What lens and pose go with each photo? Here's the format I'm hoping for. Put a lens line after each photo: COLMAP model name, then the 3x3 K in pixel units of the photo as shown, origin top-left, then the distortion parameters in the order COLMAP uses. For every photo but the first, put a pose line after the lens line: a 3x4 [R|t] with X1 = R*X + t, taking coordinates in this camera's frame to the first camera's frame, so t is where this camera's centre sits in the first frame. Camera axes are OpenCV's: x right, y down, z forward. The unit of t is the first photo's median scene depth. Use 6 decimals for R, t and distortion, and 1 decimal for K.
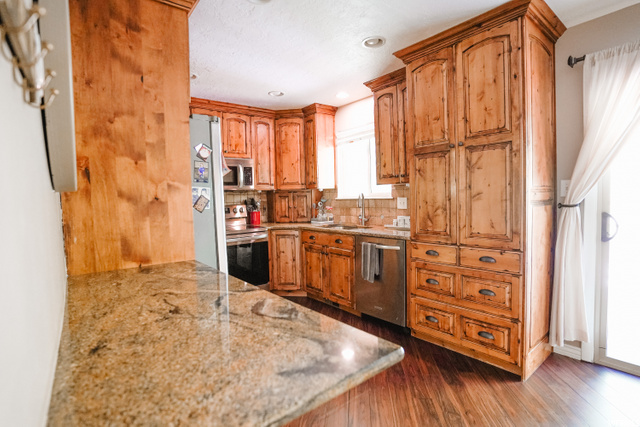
lens RADIAL K [[321.1, 0, 308.1], [0, 321.1, 213.6], [0, 0, 1]] dist [-0.041302, 0.001354]
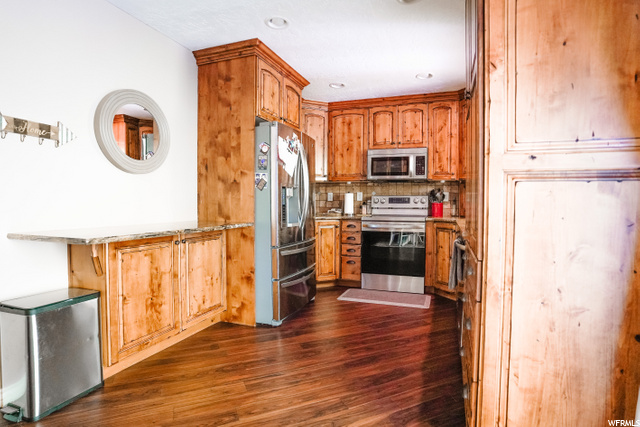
lens RADIAL K [[321.1, 0, 308.1], [0, 321.1, 213.6], [0, 0, 1]] dist [-0.041302, 0.001354]
pose [[0.517620, 0.061247, -0.853416, 1.083867], [-0.061781, 0.997506, 0.034116, 0.040108], [0.853377, 0.035065, 0.520113, 0.462539]]
